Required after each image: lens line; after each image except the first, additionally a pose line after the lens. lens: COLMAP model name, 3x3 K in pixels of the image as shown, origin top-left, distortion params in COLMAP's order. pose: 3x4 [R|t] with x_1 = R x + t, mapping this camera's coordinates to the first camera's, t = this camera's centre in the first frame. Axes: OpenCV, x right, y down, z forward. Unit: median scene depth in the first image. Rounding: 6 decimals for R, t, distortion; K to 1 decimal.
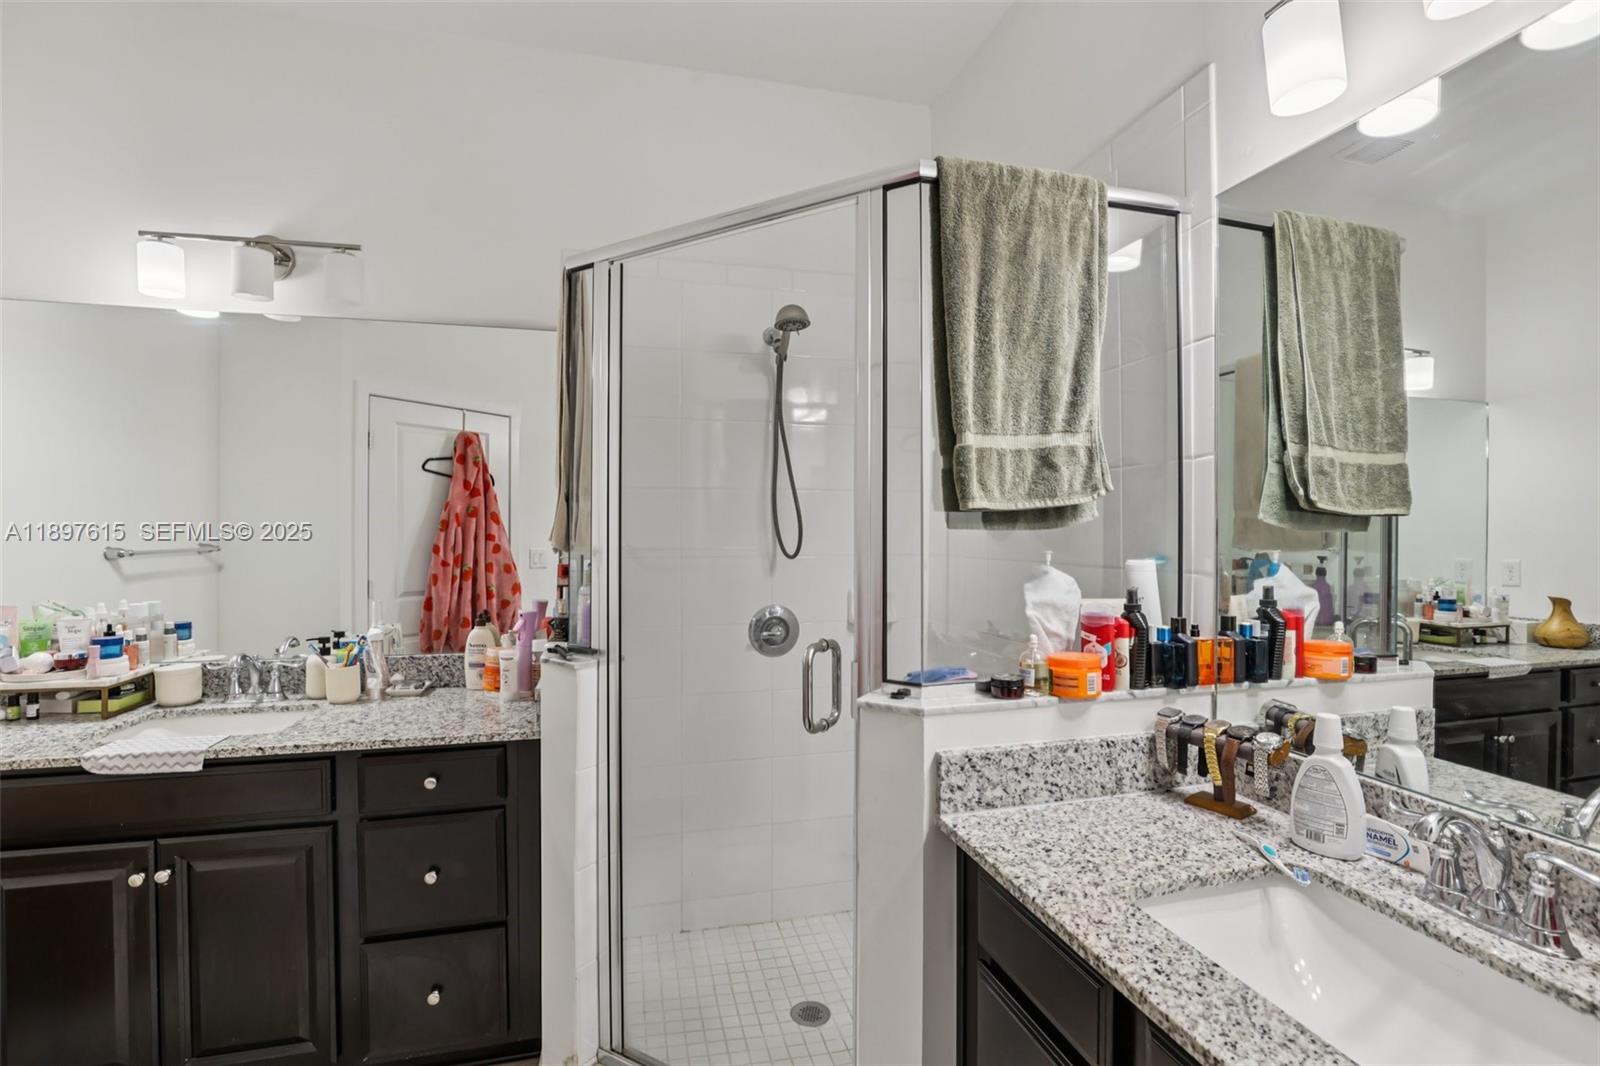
lens RADIAL K [[735.6, 0, 808.2], [0, 735.6, 524.7], [0, 0, 1]] dist [-0.035195, 0.007270]
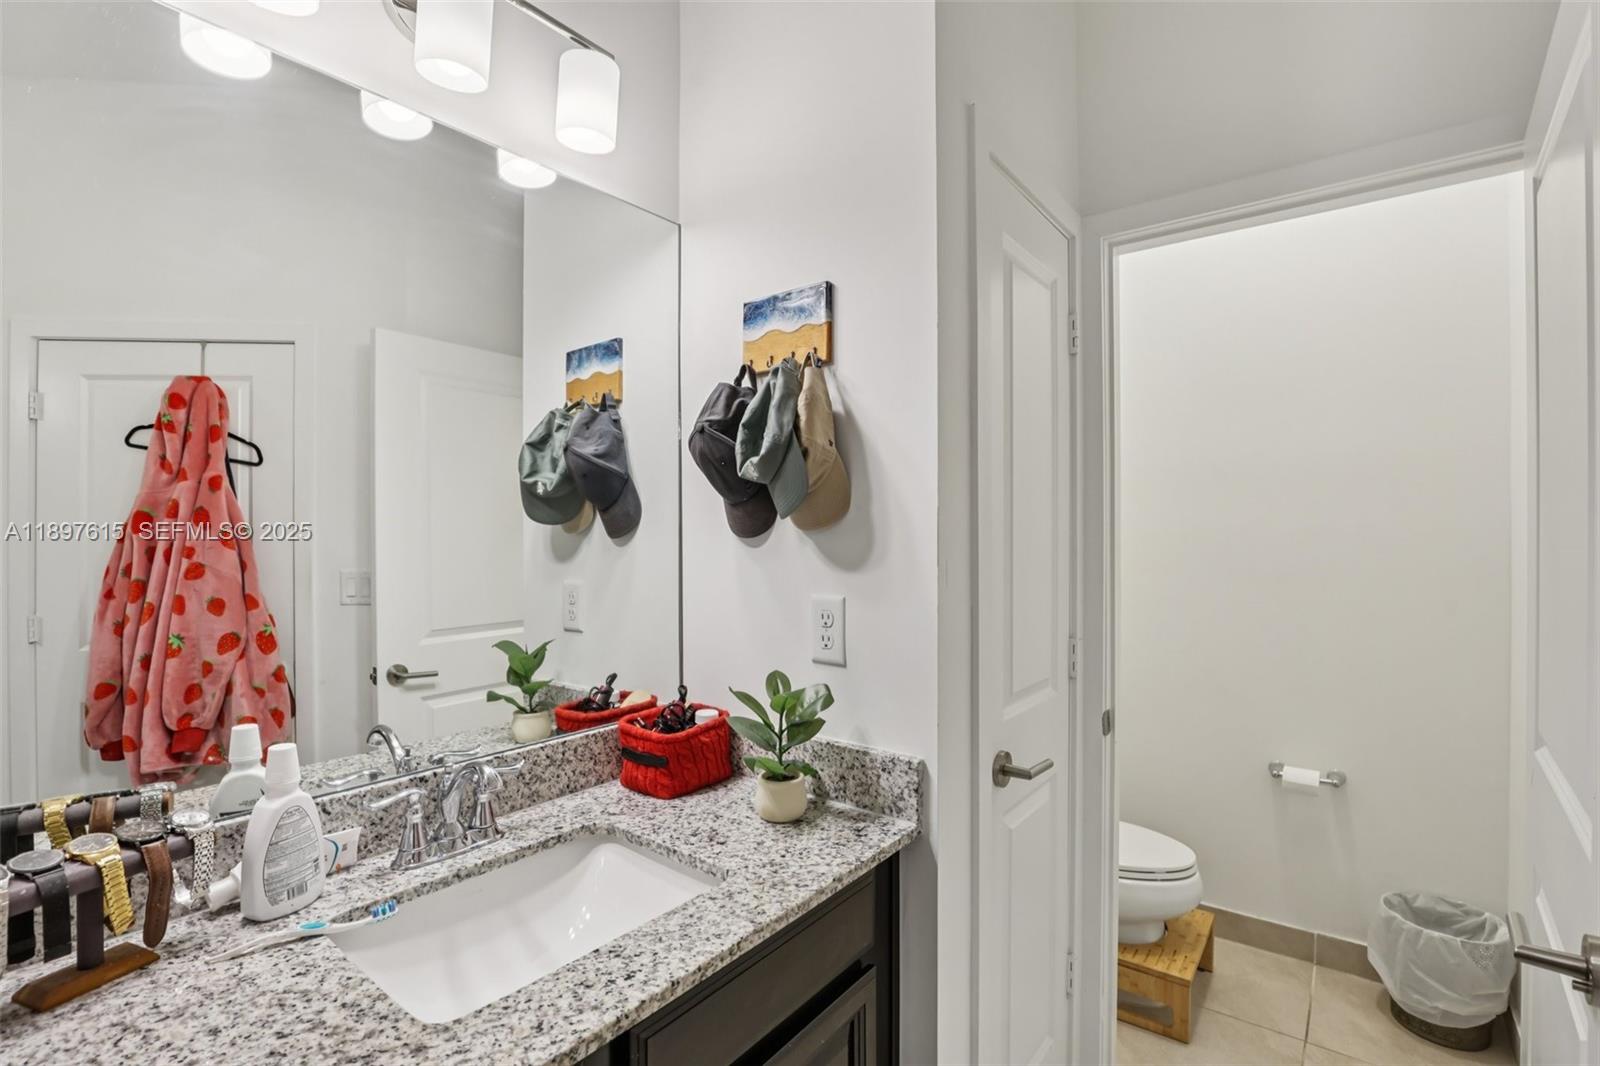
lens RADIAL K [[735.6, 0, 810.7], [0, 735.6, 536.3], [0, 0, 1]] dist [-0.035195, 0.007270]
pose [[-0.593478, -0.004613, 0.804837, -0.339913], [0.001559, 0.999975, 0.006881, 0.014304], [-0.804849, 0.005339, -0.593456, 1.057753]]
